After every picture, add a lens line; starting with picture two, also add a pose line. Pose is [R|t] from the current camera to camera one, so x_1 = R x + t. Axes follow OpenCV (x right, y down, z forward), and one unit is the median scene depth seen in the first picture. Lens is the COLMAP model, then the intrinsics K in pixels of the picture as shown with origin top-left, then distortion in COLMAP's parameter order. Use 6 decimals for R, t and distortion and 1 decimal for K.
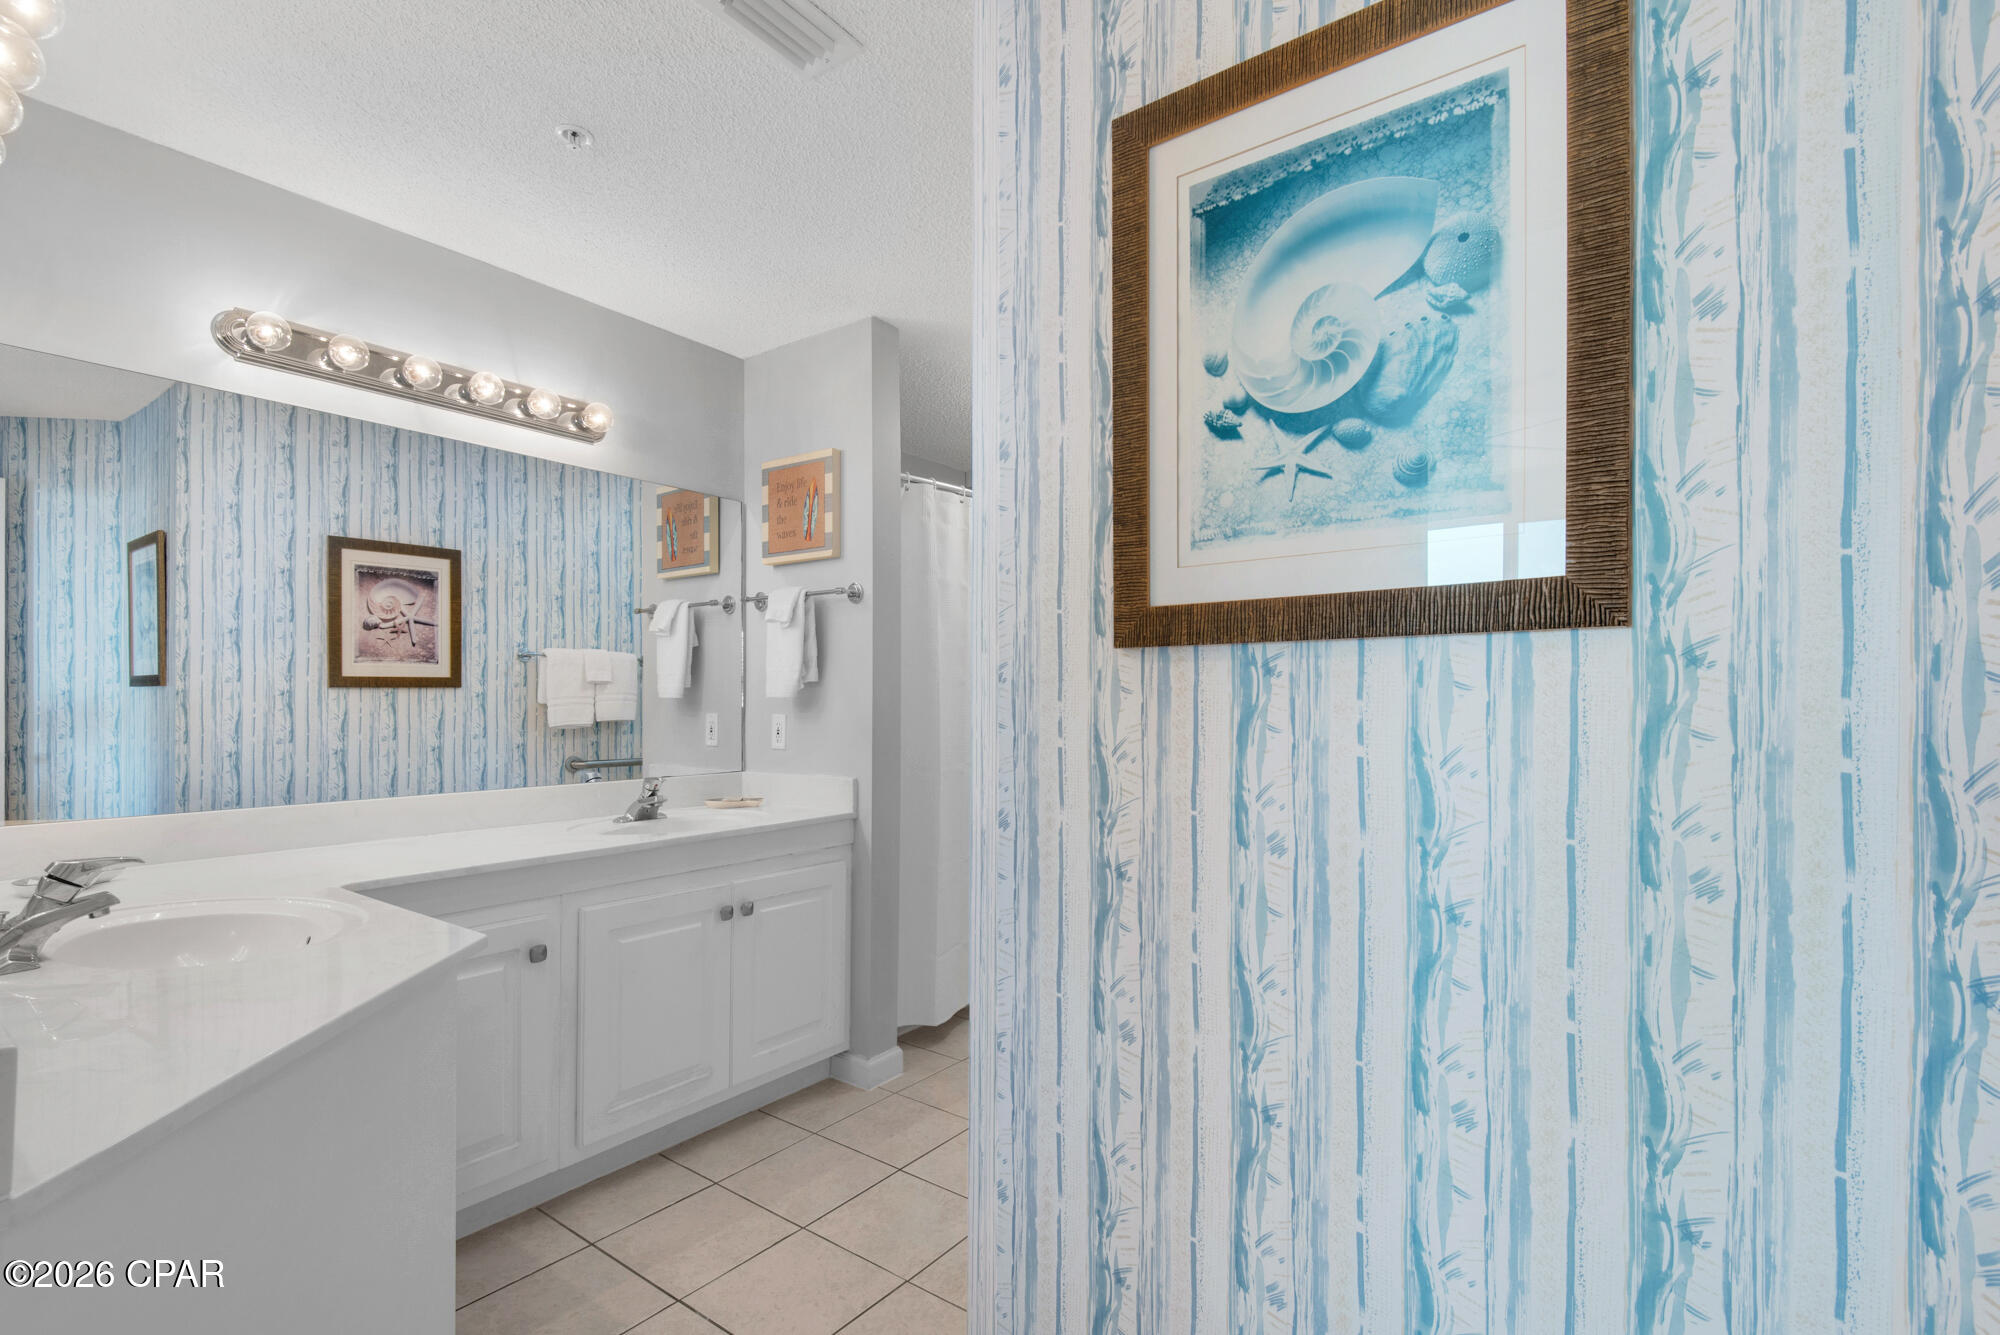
lens RADIAL K [[914.4, 0, 1011.5], [0, 914.4, 686.5], [0, 0, 1]] dist [0.011131, -0.000398]
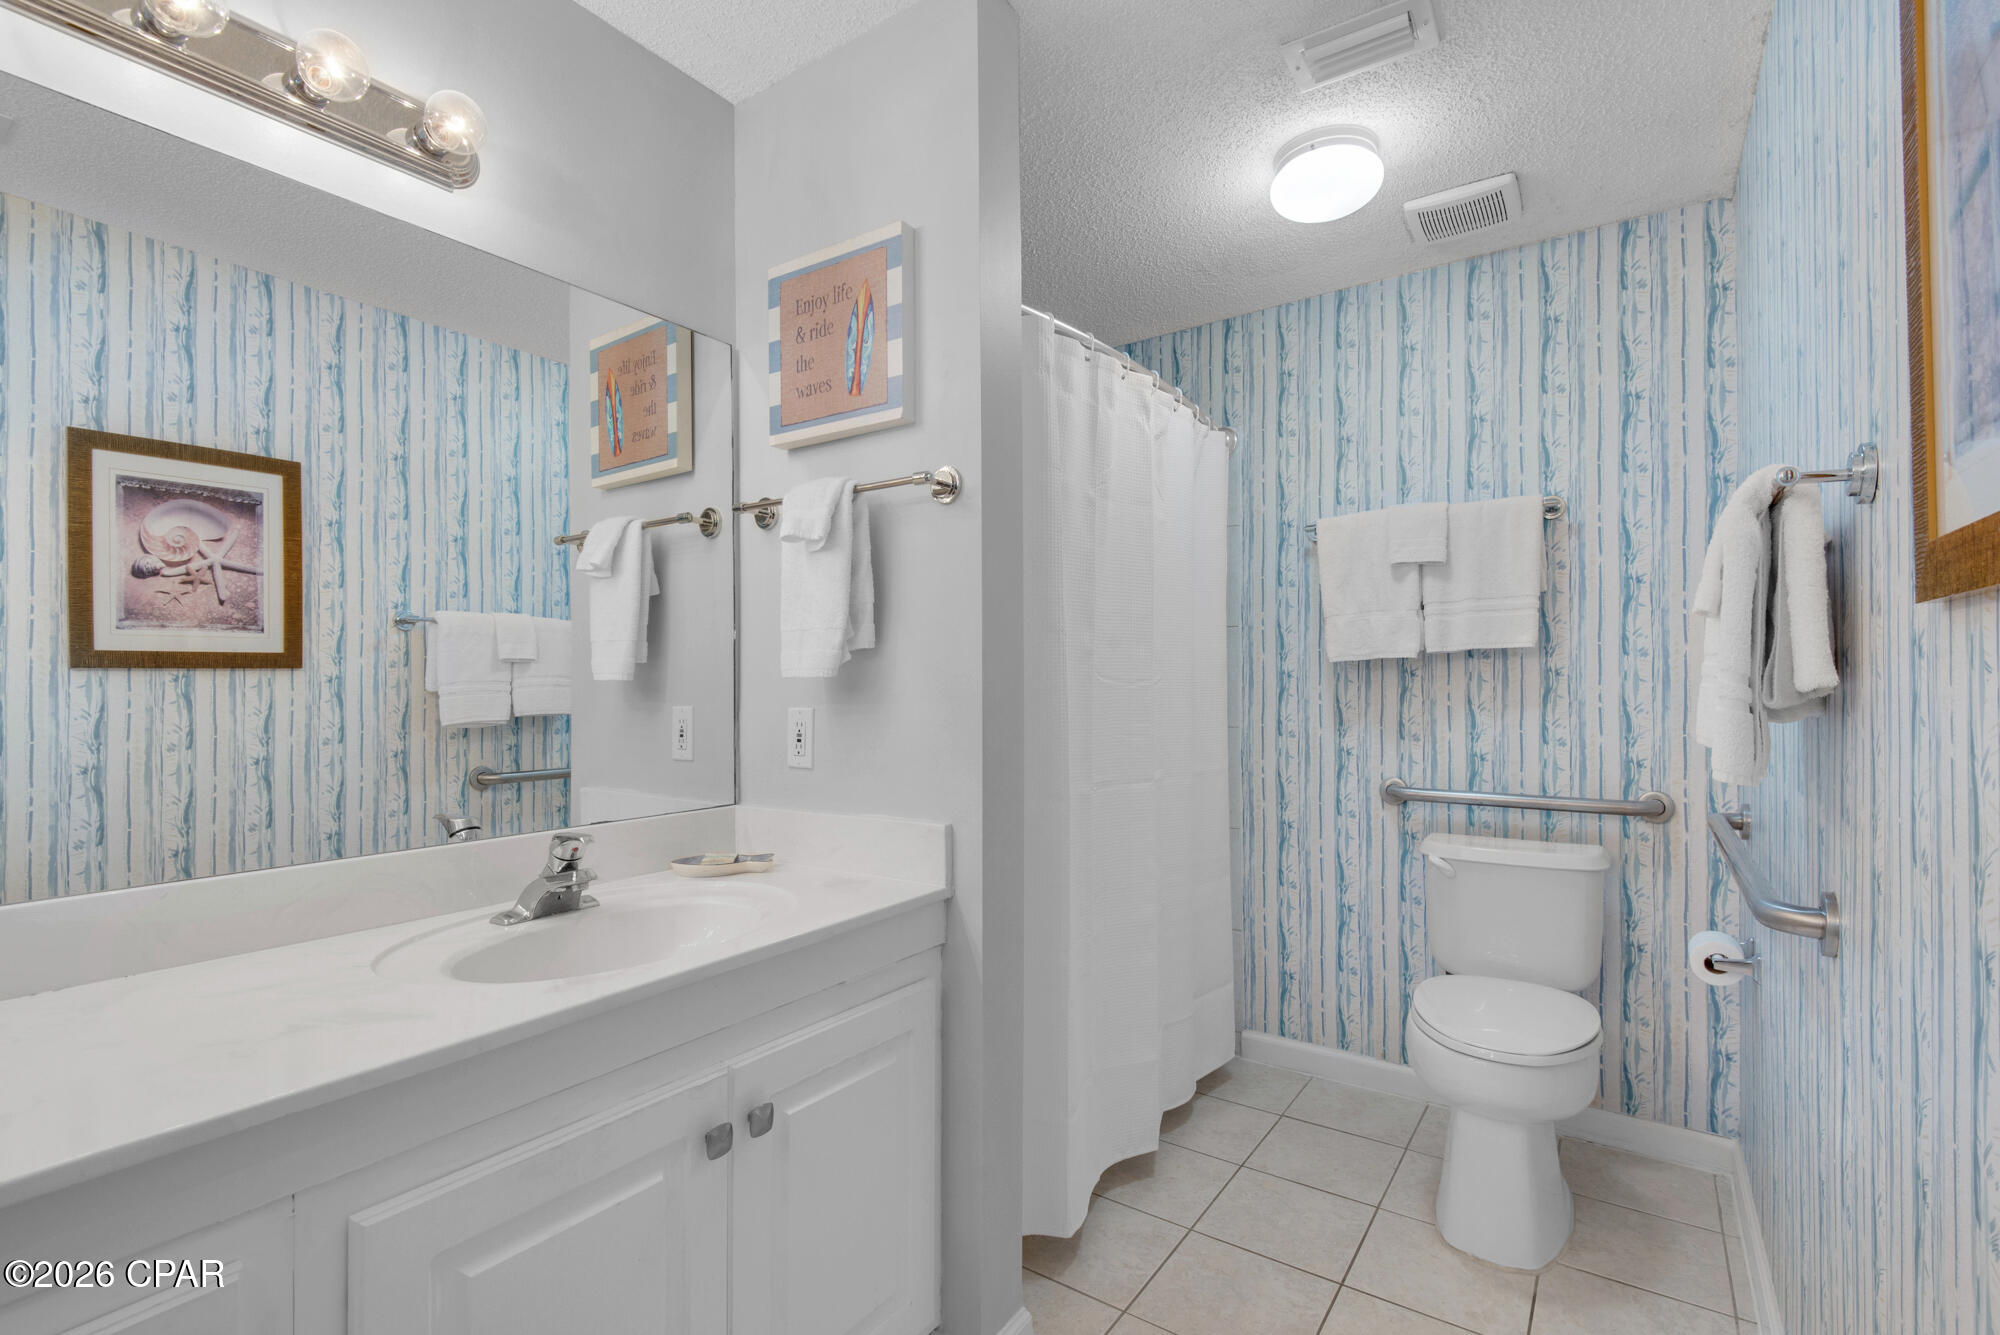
lens RADIAL K [[914.4, 0, 988.4], [0, 914.4, 667.9], [0, 0, 1]] dist [0.011131, -0.000398]
pose [[0.999912, -0.005973, 0.011816, -0.125583], [0.006018, 0.999975, -0.003787, 0.007336], [-0.011794, 0.003858, 0.999923, 0.373881]]
